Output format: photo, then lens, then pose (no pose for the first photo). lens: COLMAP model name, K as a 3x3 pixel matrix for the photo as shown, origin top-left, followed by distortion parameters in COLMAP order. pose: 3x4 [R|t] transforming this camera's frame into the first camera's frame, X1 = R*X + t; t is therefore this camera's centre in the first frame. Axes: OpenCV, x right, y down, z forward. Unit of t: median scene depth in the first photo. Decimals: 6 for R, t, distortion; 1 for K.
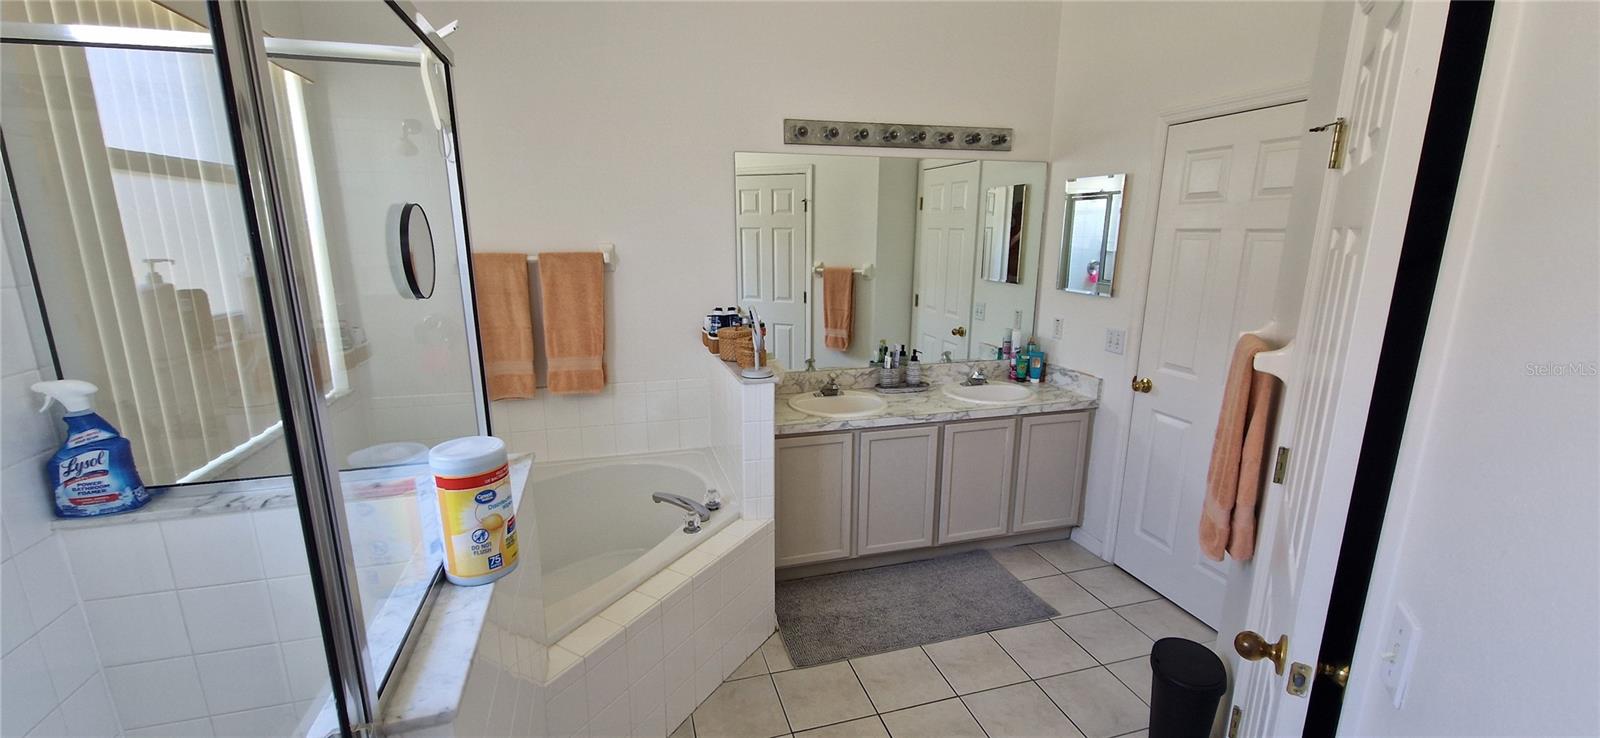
lens RADIAL K [[652.4, 0, 801.3], [0, 652.4, 381.1], [0, 0, 1]] dist [0.007198, -0.004654]
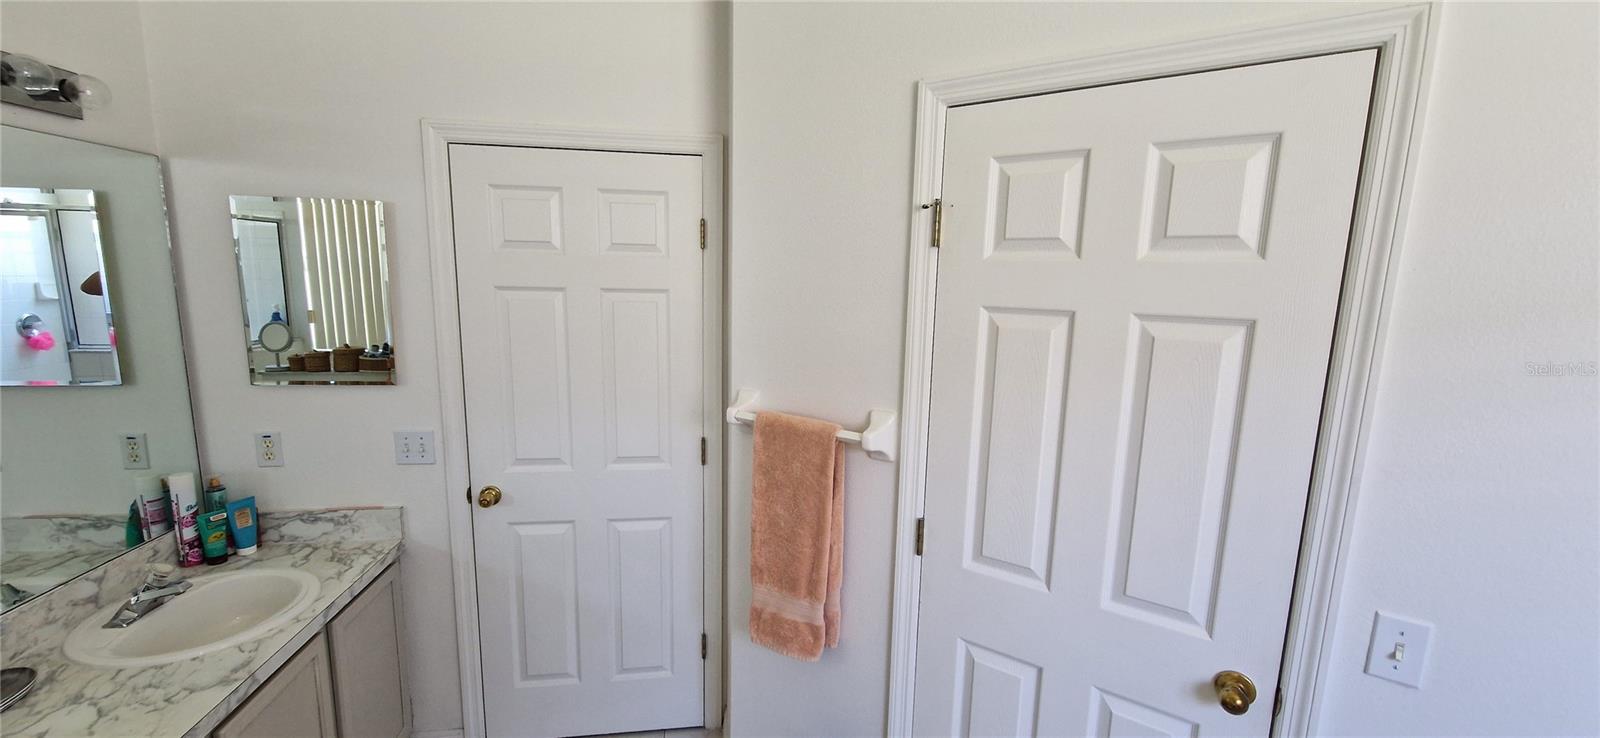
lens RADIAL K [[652.4, 0, 801.3], [0, 652.4, 381.1], [0, 0, 1]] dist [0.007198, -0.004654]
pose [[0.128760, -0.164546, 0.977929, -0.125057], [0.200988, 0.970002, 0.136749, -0.148734], [-0.971095, 0.178944, 0.157969, 0.524301]]
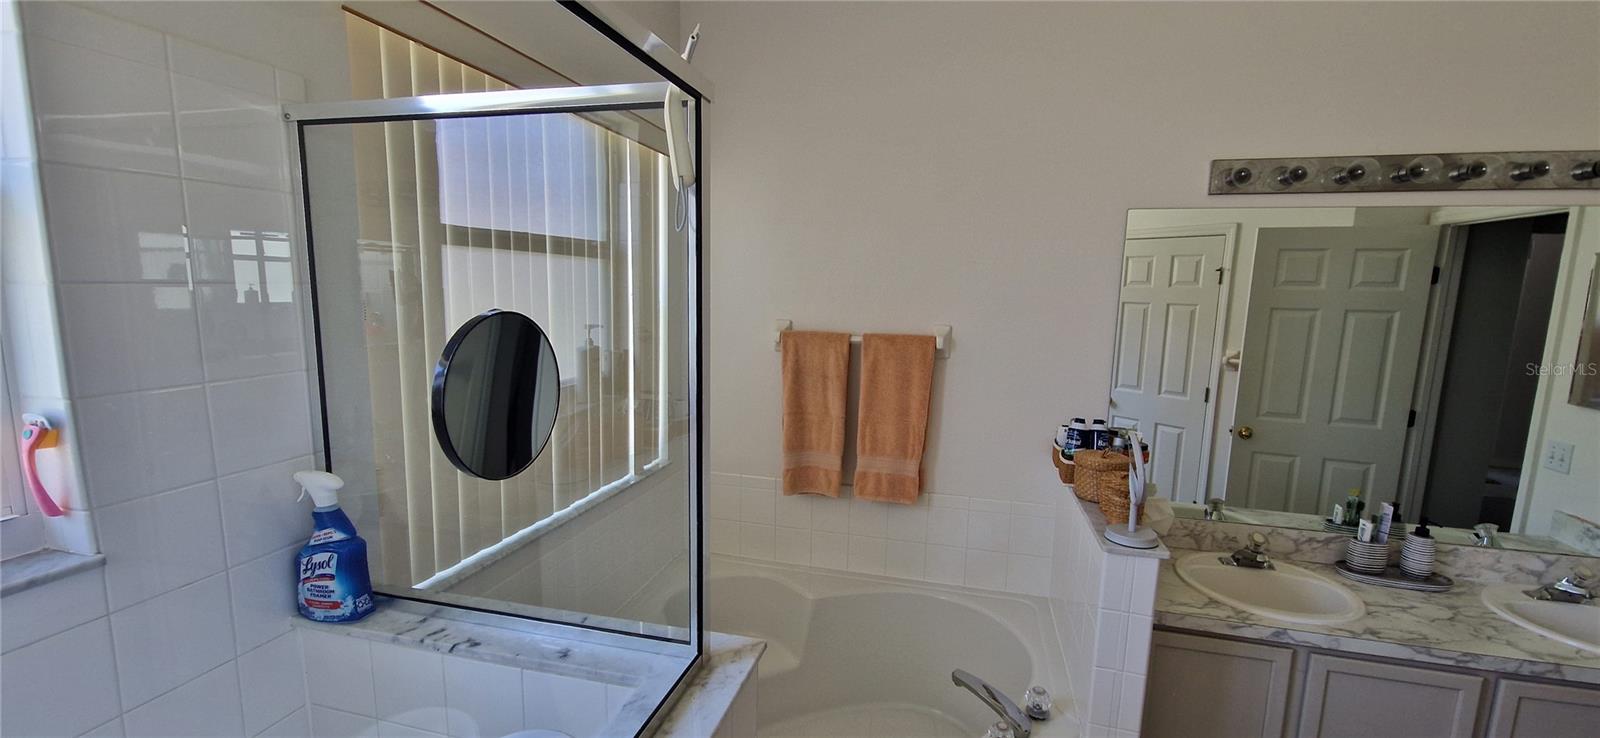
lens RADIAL K [[652.4, 0, 801.3], [0, 652.4, 381.1], [0, 0, 1]] dist [0.007198, -0.004654]
pose [[0.857186, 0.089481, -0.507174, -0.027603], [-0.136205, 0.989114, -0.055692, -0.071719], [0.496669, 0.116818, 0.860043, 0.215252]]
